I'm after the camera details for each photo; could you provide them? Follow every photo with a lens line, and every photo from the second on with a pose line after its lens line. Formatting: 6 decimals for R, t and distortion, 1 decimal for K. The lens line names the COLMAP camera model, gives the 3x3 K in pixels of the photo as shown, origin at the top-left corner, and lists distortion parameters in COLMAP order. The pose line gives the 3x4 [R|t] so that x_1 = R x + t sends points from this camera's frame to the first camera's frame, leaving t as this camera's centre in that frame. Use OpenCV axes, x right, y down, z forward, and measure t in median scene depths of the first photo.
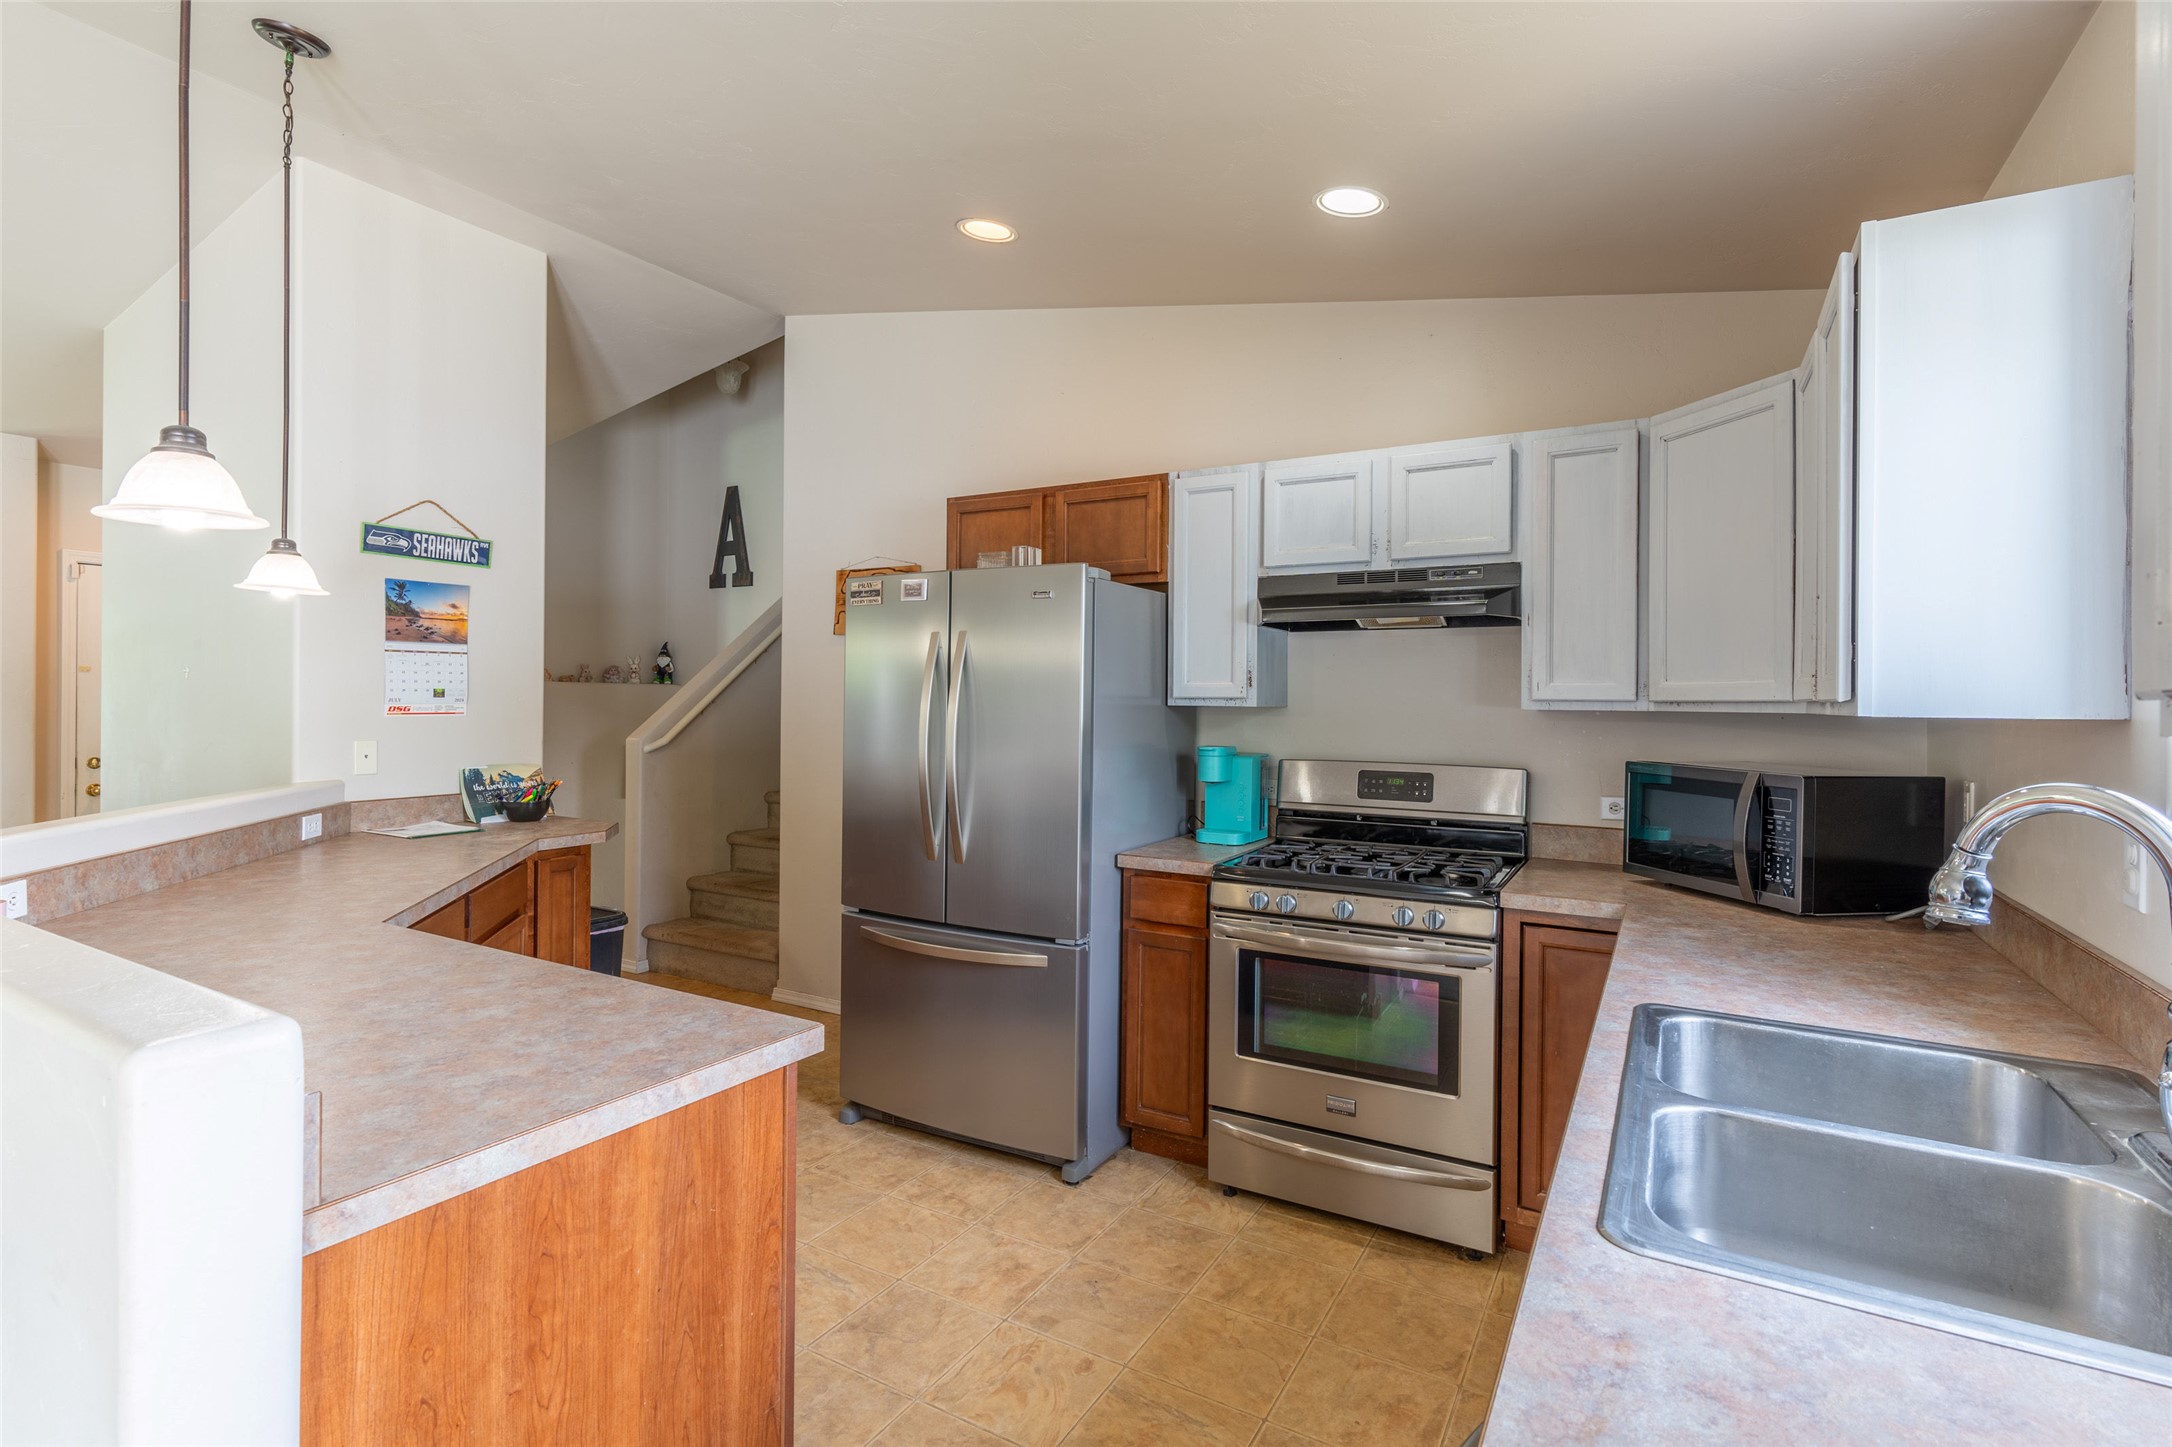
lens RADIAL K [[1044.8, 0, 1061.8], [0, 1044.8, 698.6], [0, 0, 1]] dist [0.001503, 0.000637]
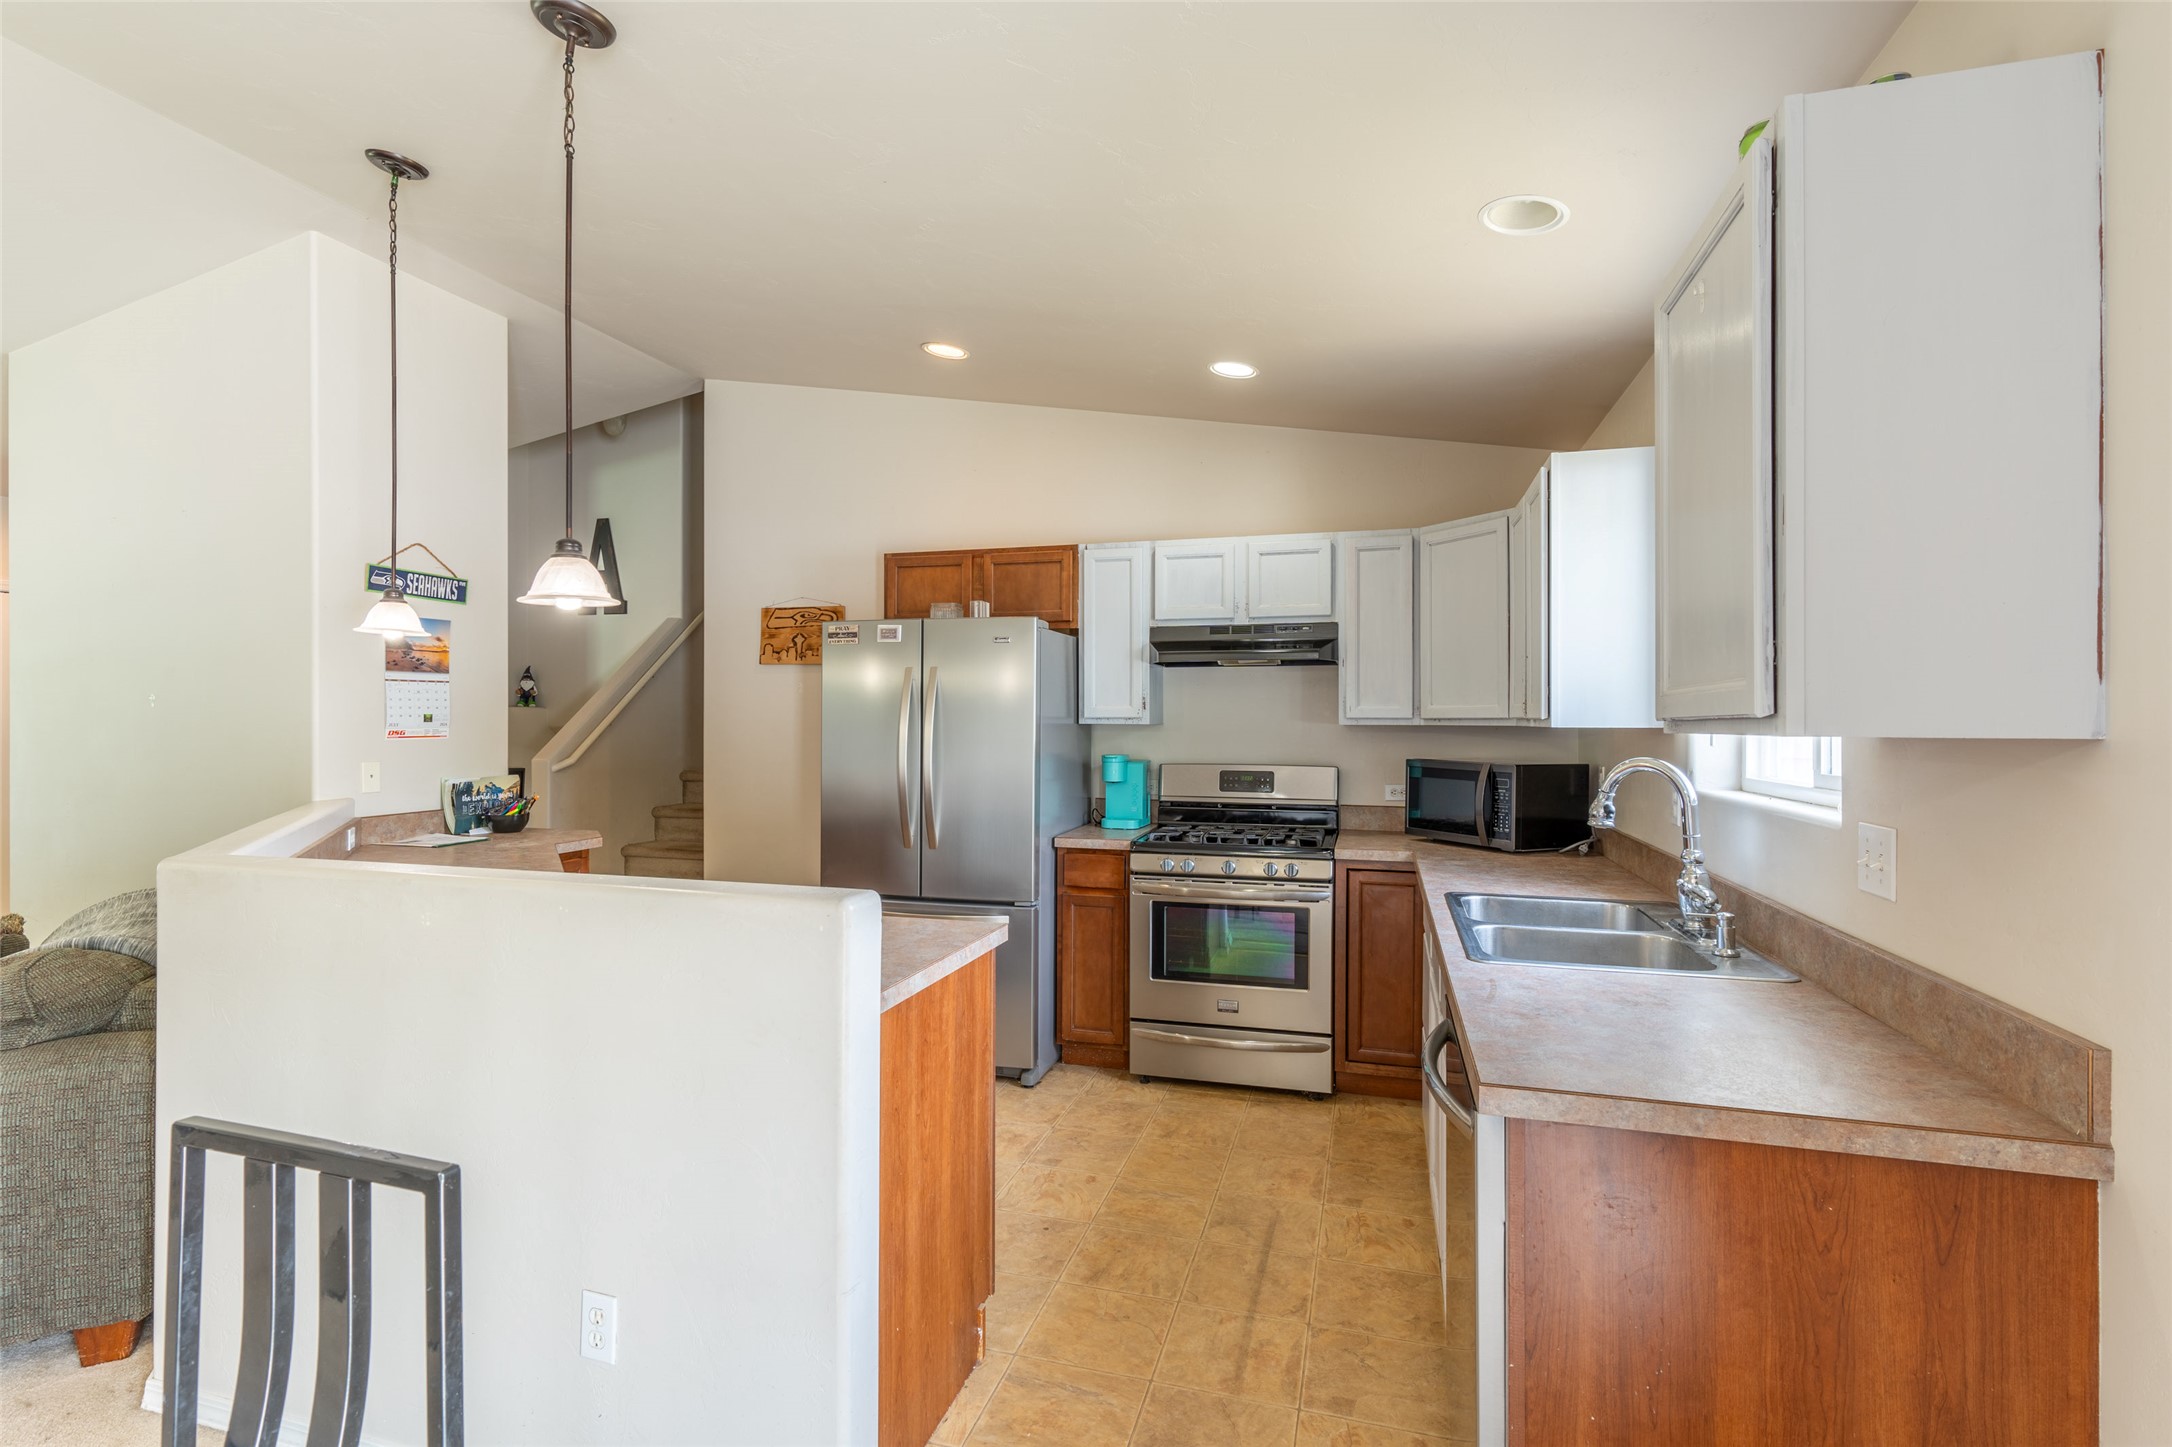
lens RADIAL K [[1035.4, 0, 1075.9], [0, 1035.4, 718.2], [0, 0, 1]] dist [-0.001195, 0.000587]
pose [[0.968954, -0.007087, 0.247141, -0.254114], [0.006564, 0.999974, 0.002942, -0.005100], [-0.247155, -0.001228, 0.968975, -0.281991]]
